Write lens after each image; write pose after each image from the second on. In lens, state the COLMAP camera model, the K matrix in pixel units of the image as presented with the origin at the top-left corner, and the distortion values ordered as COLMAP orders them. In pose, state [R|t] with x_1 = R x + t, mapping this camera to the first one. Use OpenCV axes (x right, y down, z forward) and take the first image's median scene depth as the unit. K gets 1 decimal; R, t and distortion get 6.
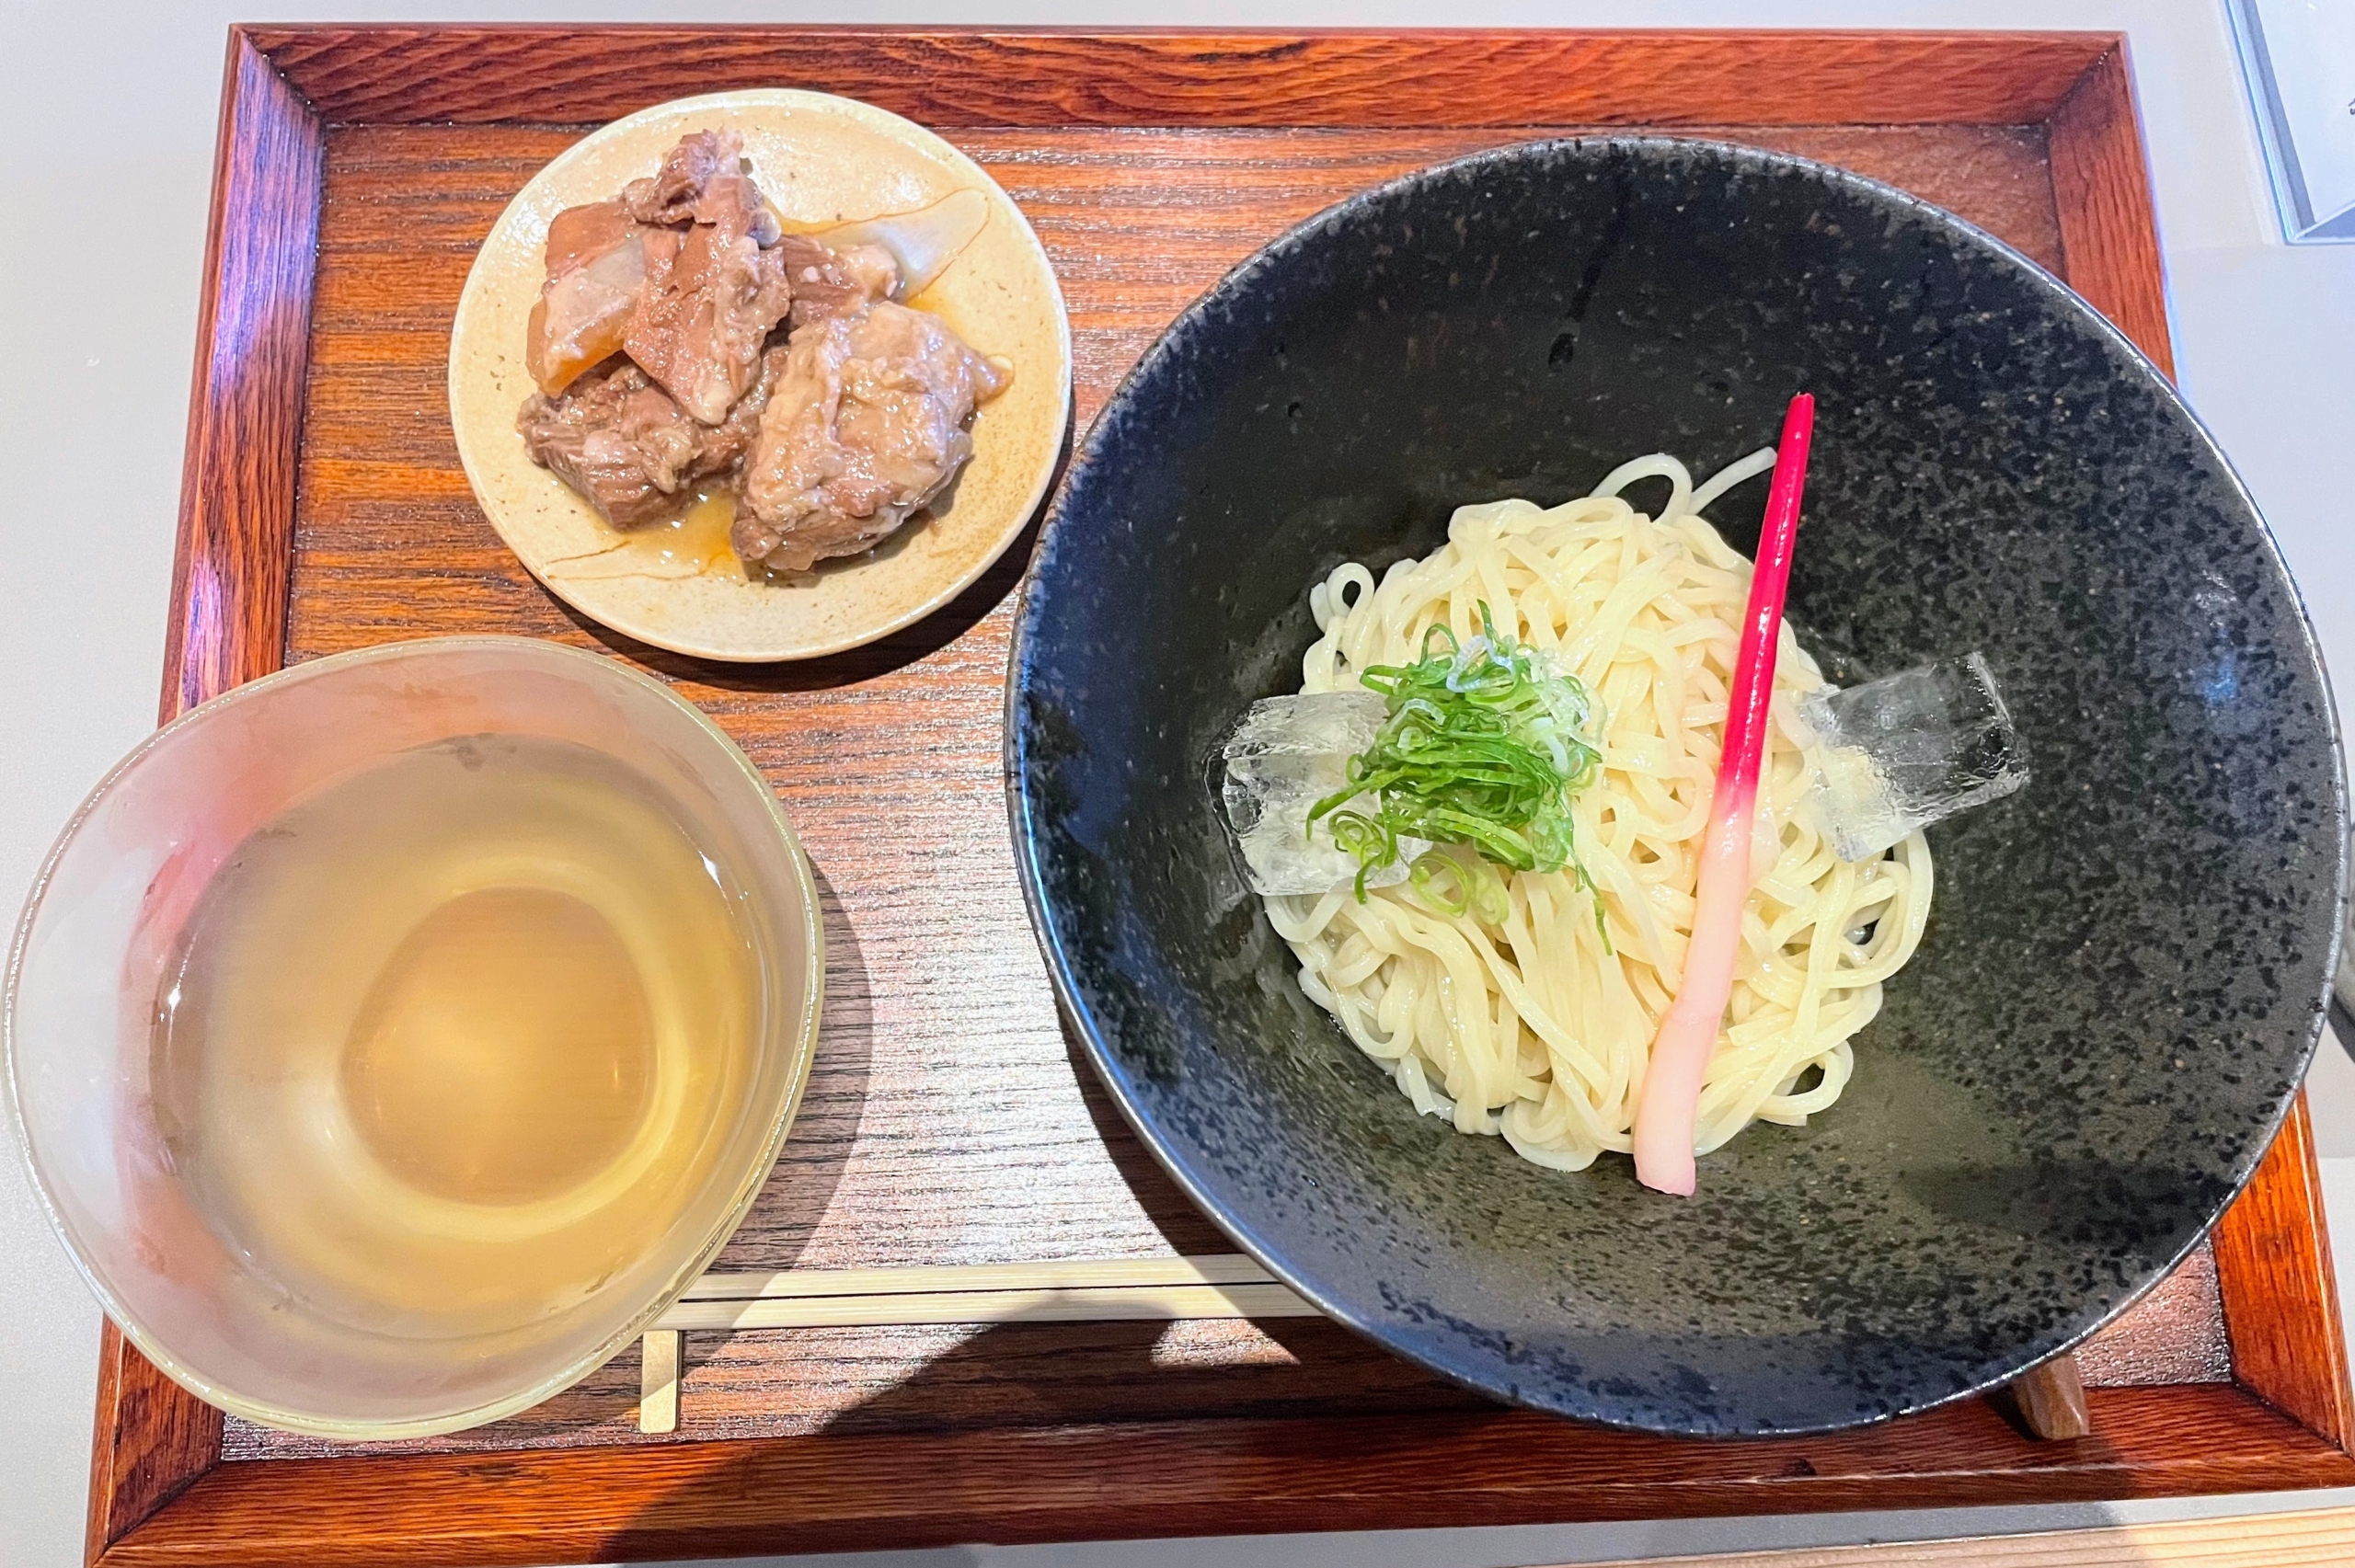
lens RADIAL K [[1885.6, 0, 1165.1], [0, 1885.6, 790.4], [0, 0, 1]] dist [0.040327, -0.079330]
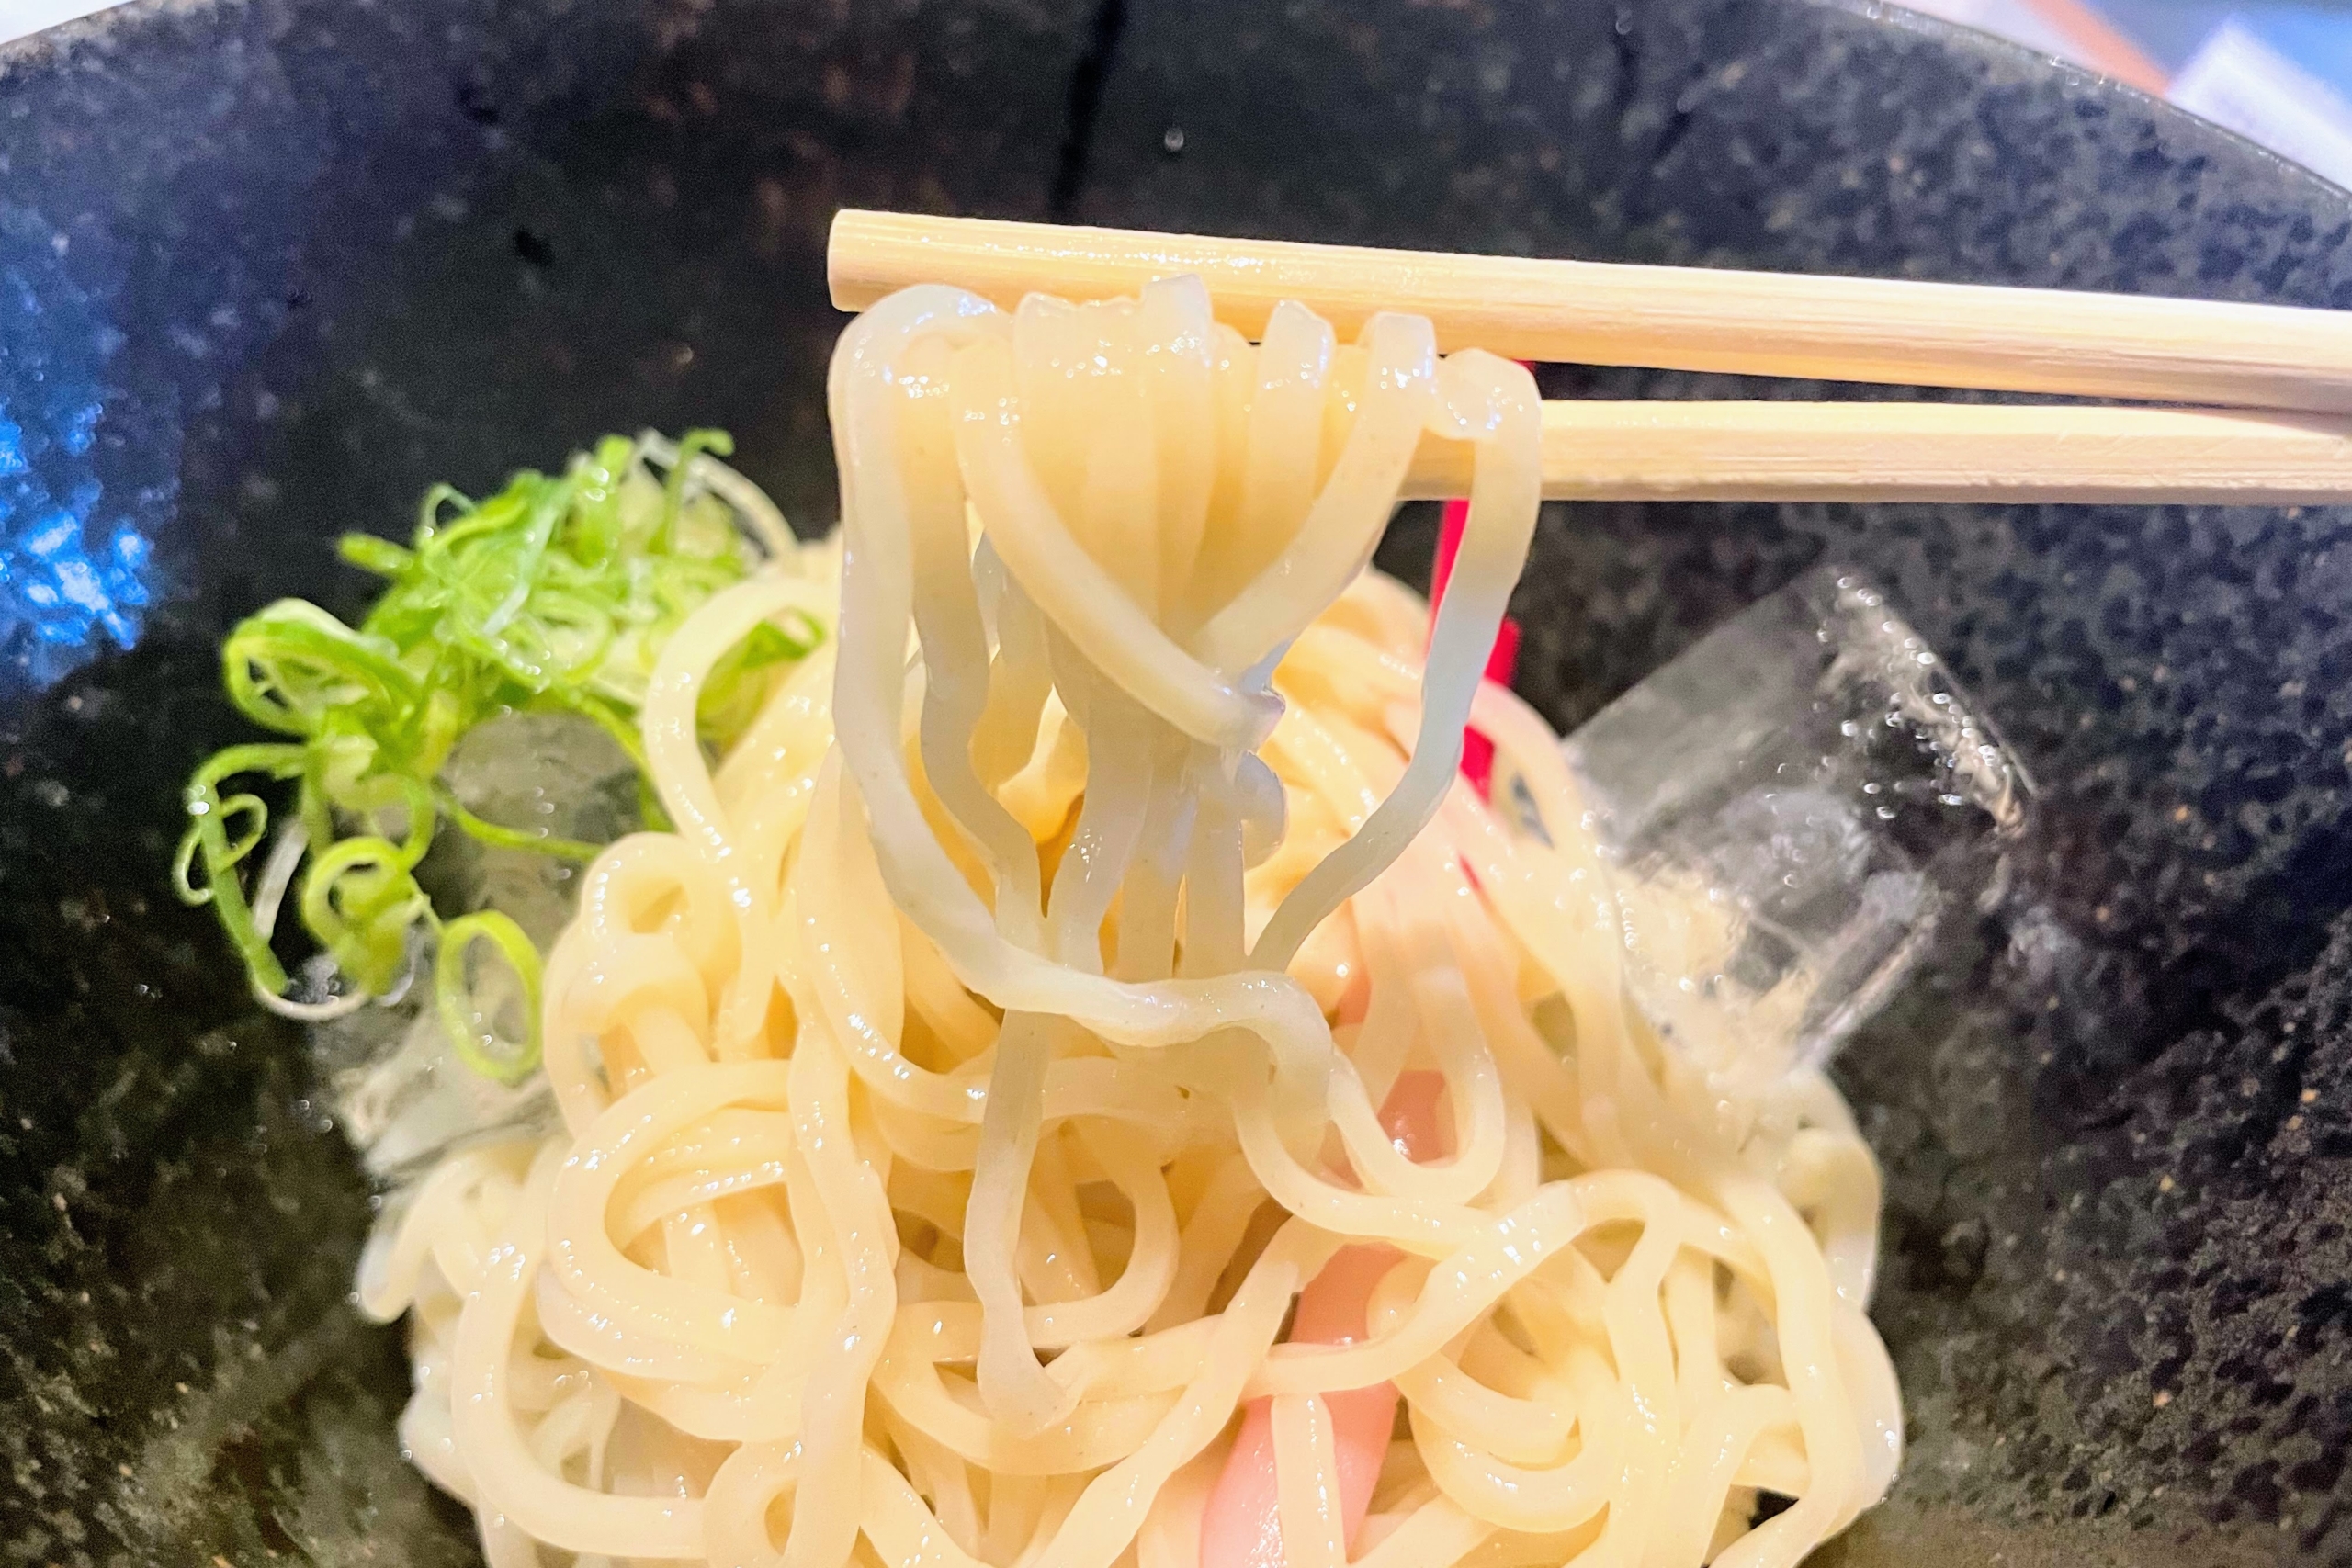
lens RADIAL K [[1883.2, 0, 1183.1], [0, 1883.2, 735.0], [0, 0, 1]] dist [0.040327, -0.079330]
pose [[0.999988, -0.004833, -0.000088, 0.261148], [0.003812, 0.799688, -0.600403, 0.247577], [0.002972, 0.600396, 0.799698, 0.651543]]
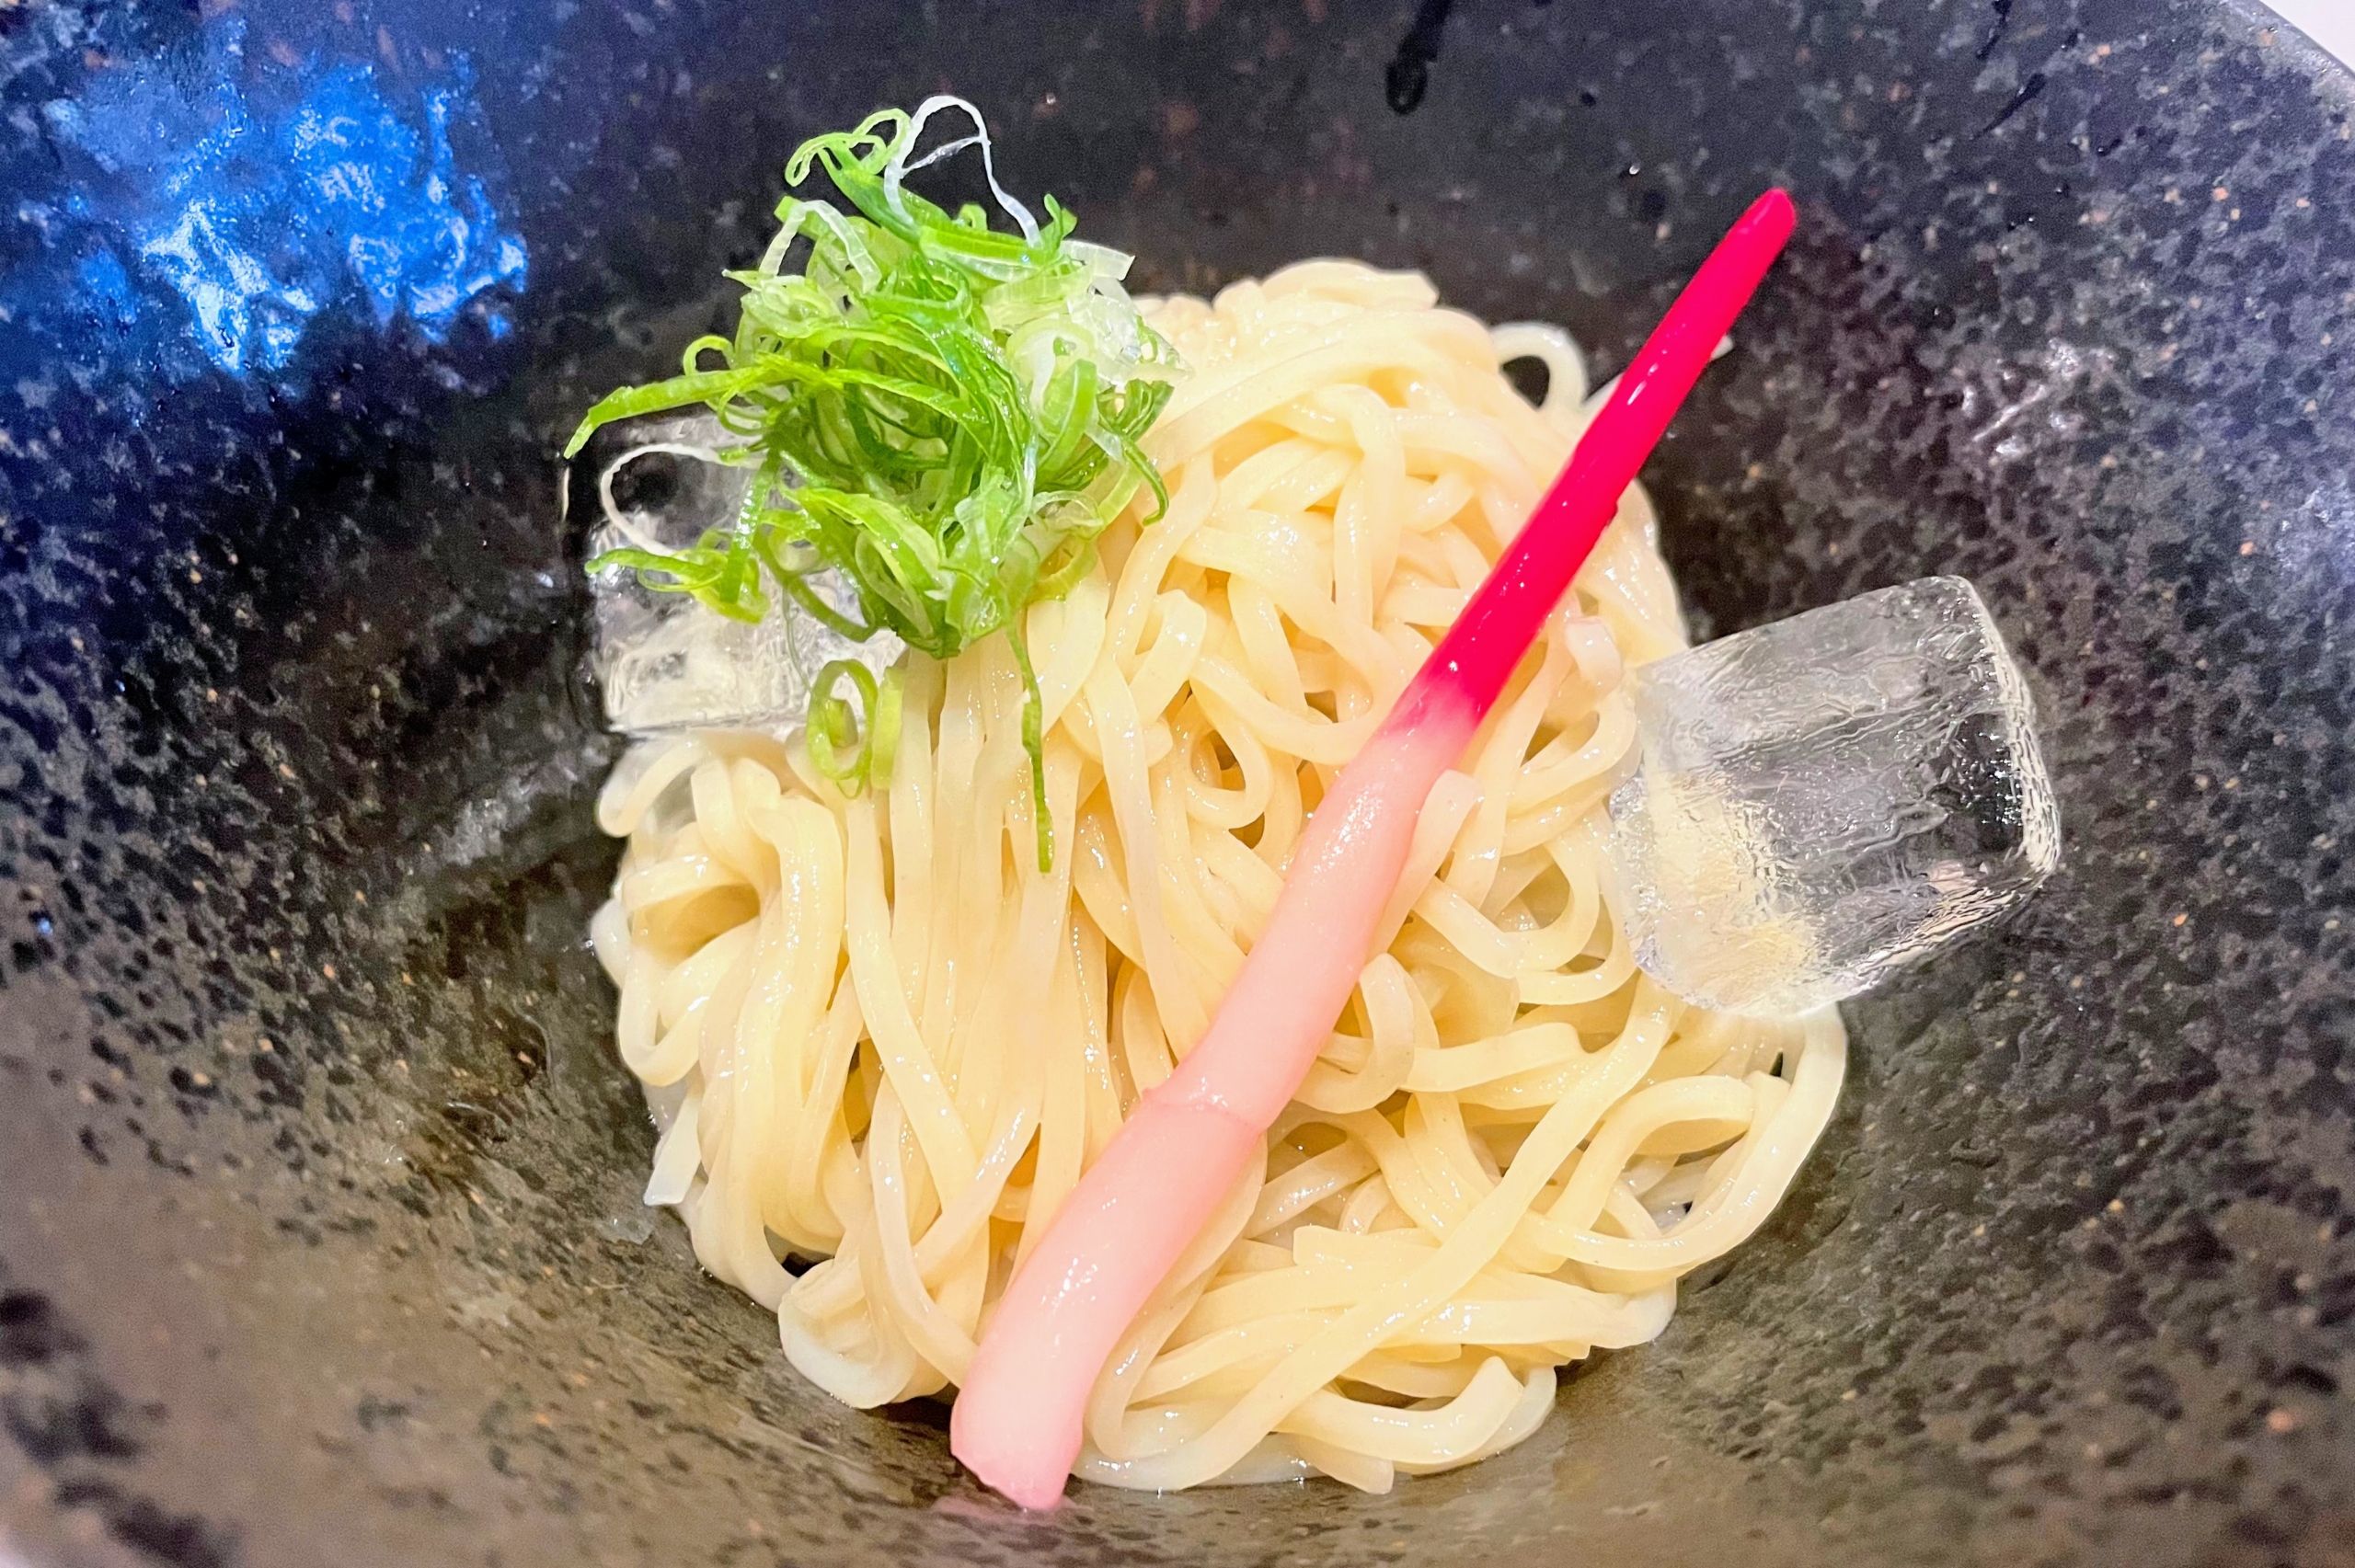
lens RADIAL K [[1885.6, 0, 1180.6], [0, 1885.6, 733.8], [0, 0, 1]] dist [0.040327, -0.079330]
pose [[0.929599, 0.292767, -0.223904, 0.358807], [-0.361849, 0.840441, -0.403390, 0.232365], [0.070079, 0.456010, 0.887211, 0.572941]]
